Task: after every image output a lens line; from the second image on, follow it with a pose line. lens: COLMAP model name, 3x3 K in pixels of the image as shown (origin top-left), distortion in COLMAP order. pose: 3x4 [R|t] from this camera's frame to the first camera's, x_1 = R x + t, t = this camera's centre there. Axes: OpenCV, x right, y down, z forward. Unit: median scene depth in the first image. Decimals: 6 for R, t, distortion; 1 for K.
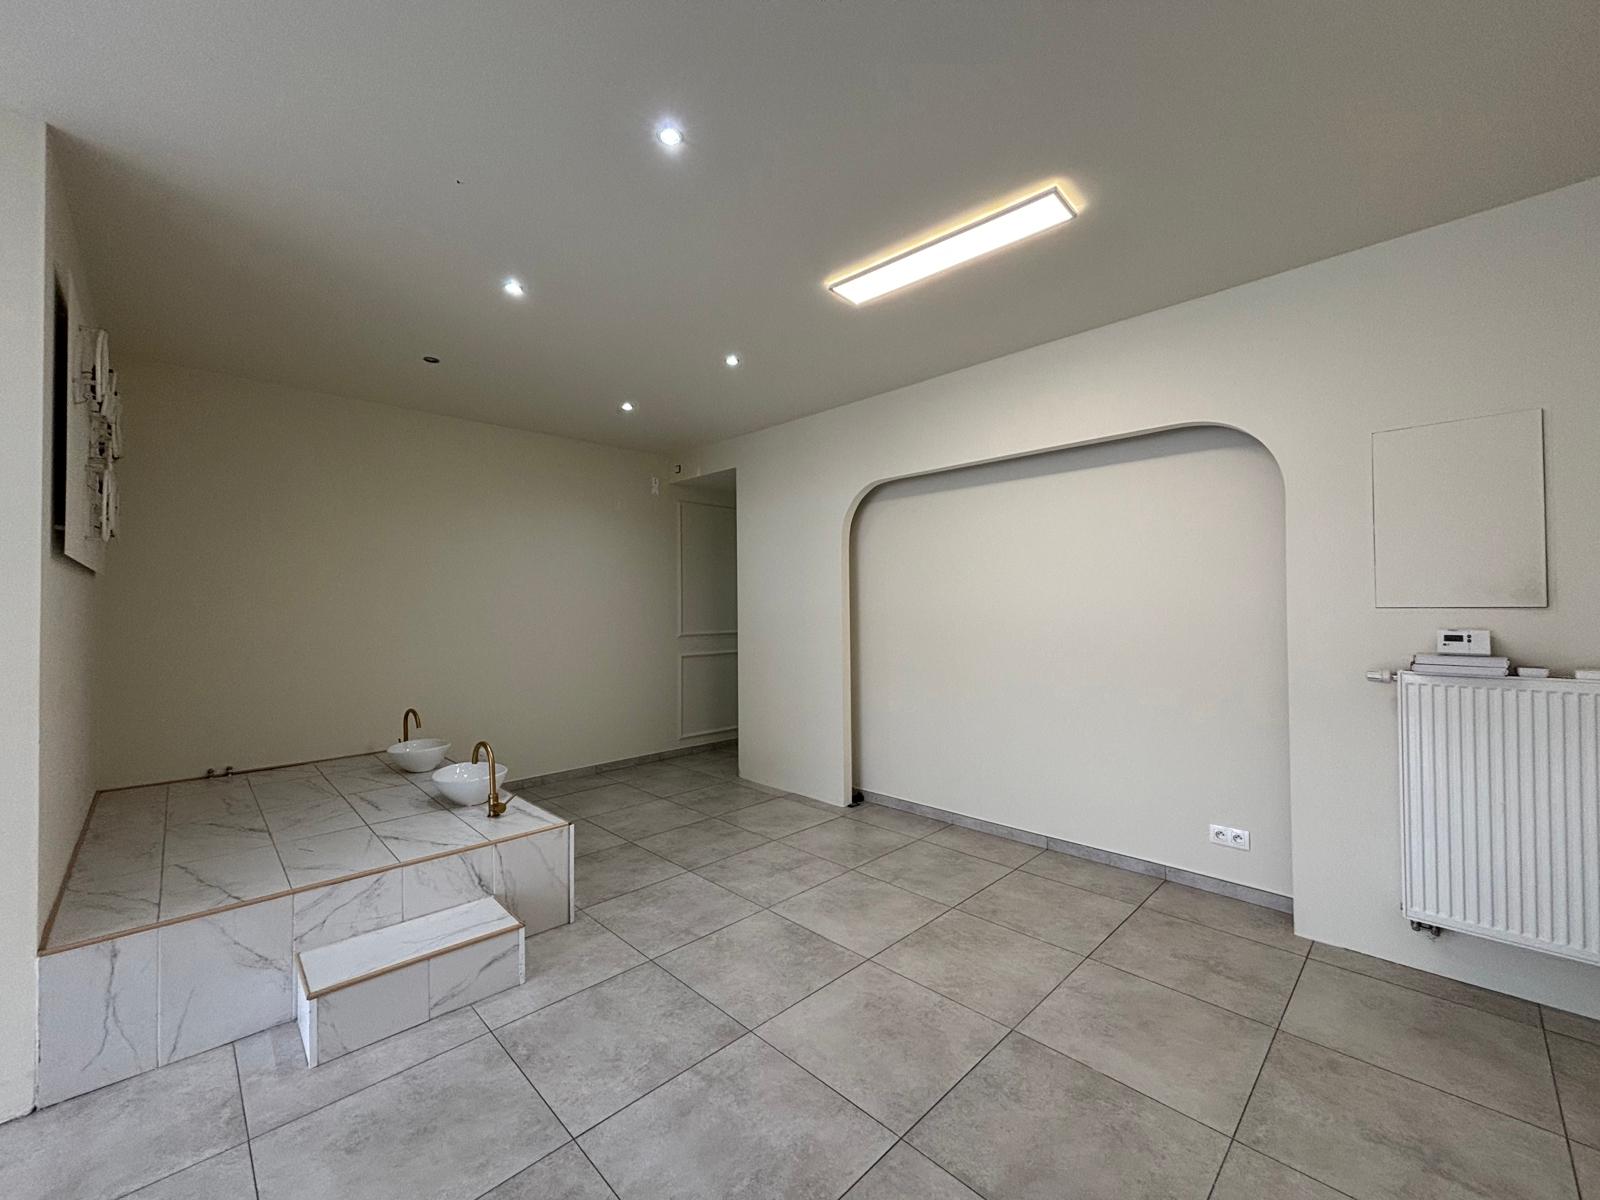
lens RADIAL K [[648.2, 0, 794.0], [0, 648.2, 602.4], [0, 0, 1]] dist [-0.000024, 0.001673]
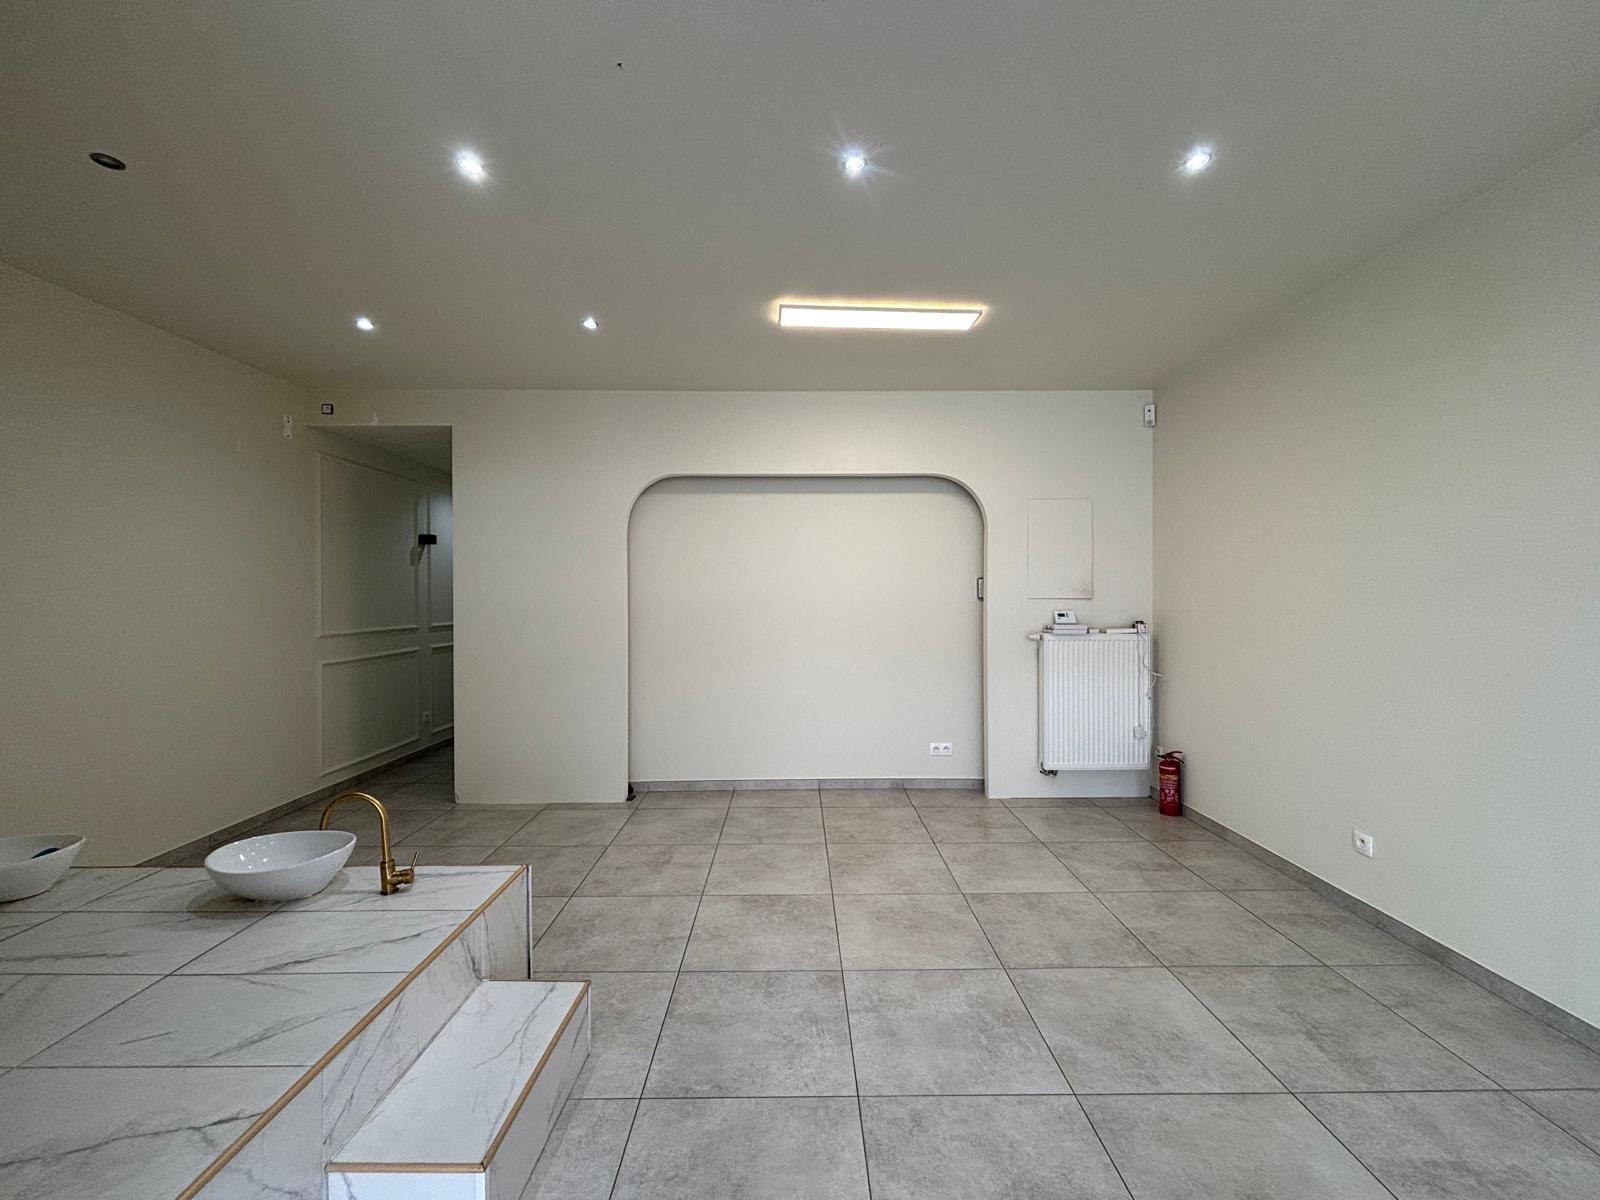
lens RADIAL K [[648.2, 0, 805.2], [0, 648.2, 602.2], [0, 0, 1]] dist [-0.000024, 0.001673]
pose [[0.689757, -0.003200, 0.724034, -0.668984], [-0.007649, 0.999902, 0.011706, 0.001358], [-0.724001, -0.013612, 0.689665, 0.193787]]
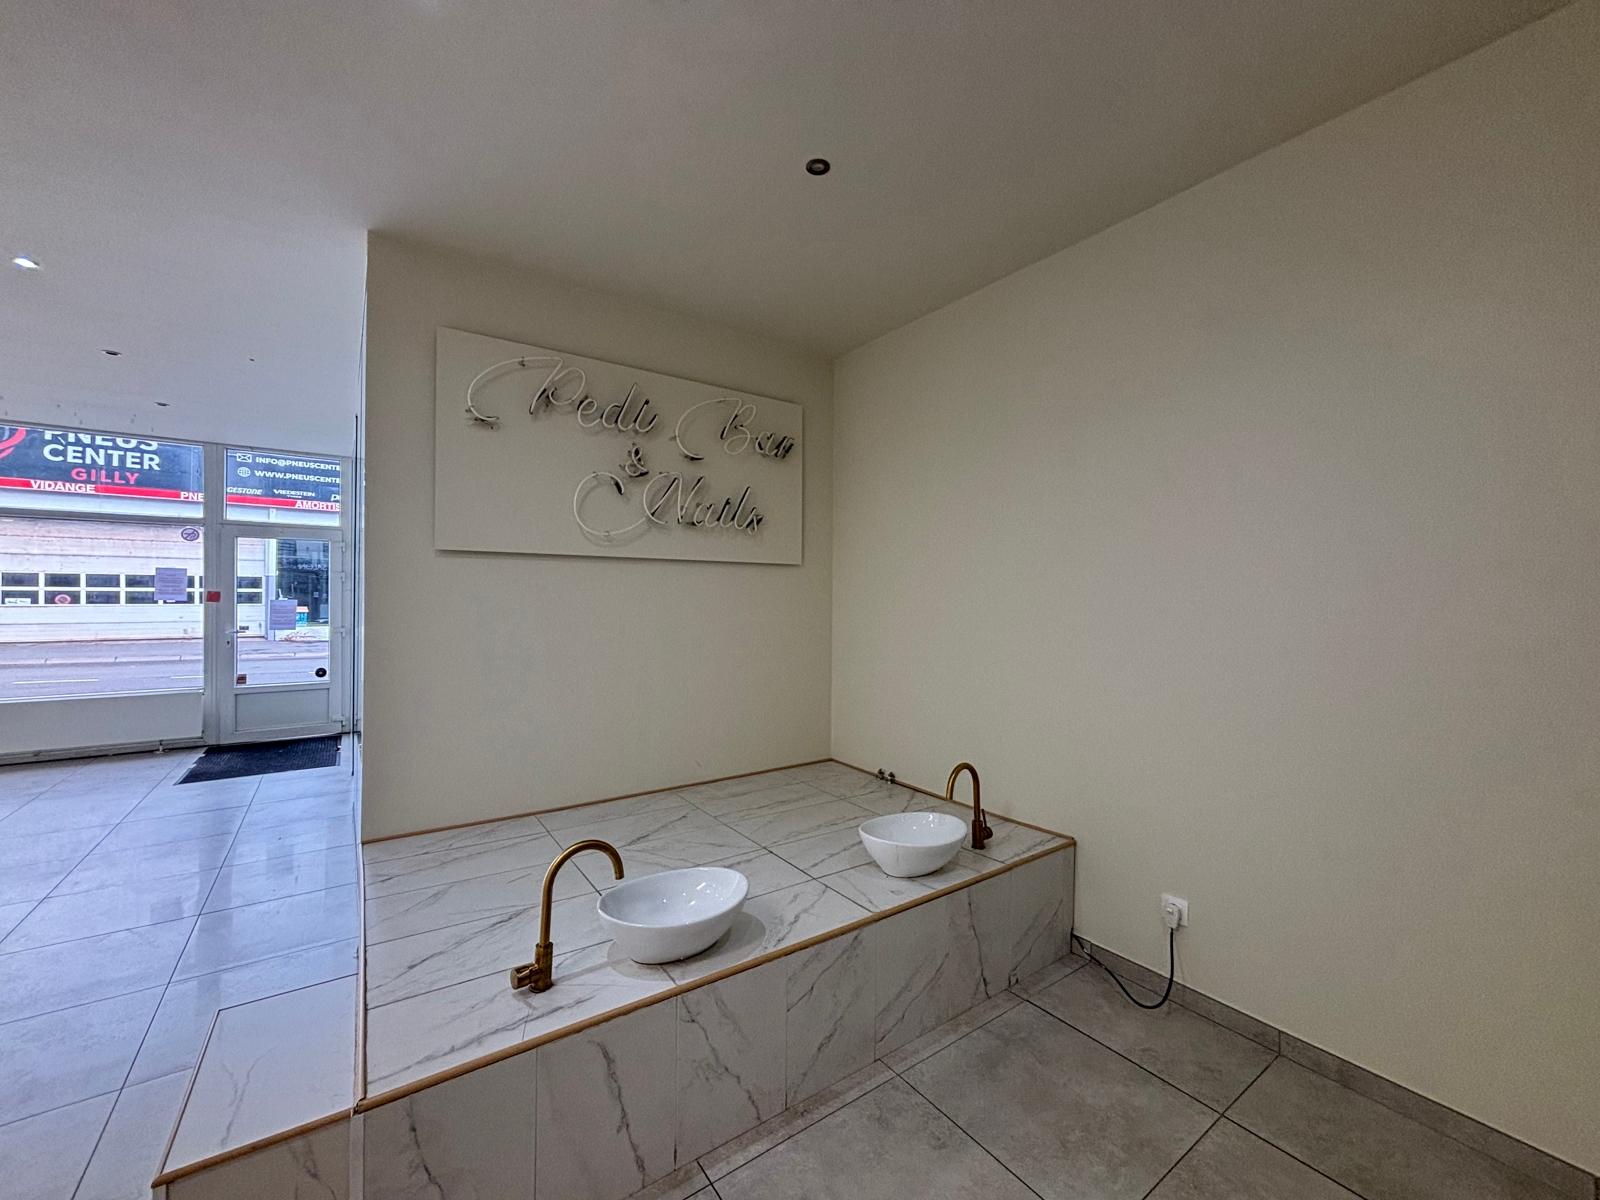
lens RADIAL K [[648.2, 0, 798.2], [0, 648.2, 590.6], [0, 0, 1]] dist [-0.000024, 0.001673]
pose [[-0.165641, -0.007019, -0.986161, 0.020168], [0.009280, 0.999919, -0.008676, 0.016704], [0.986142, -0.010589, -0.165563, 1.312419]]
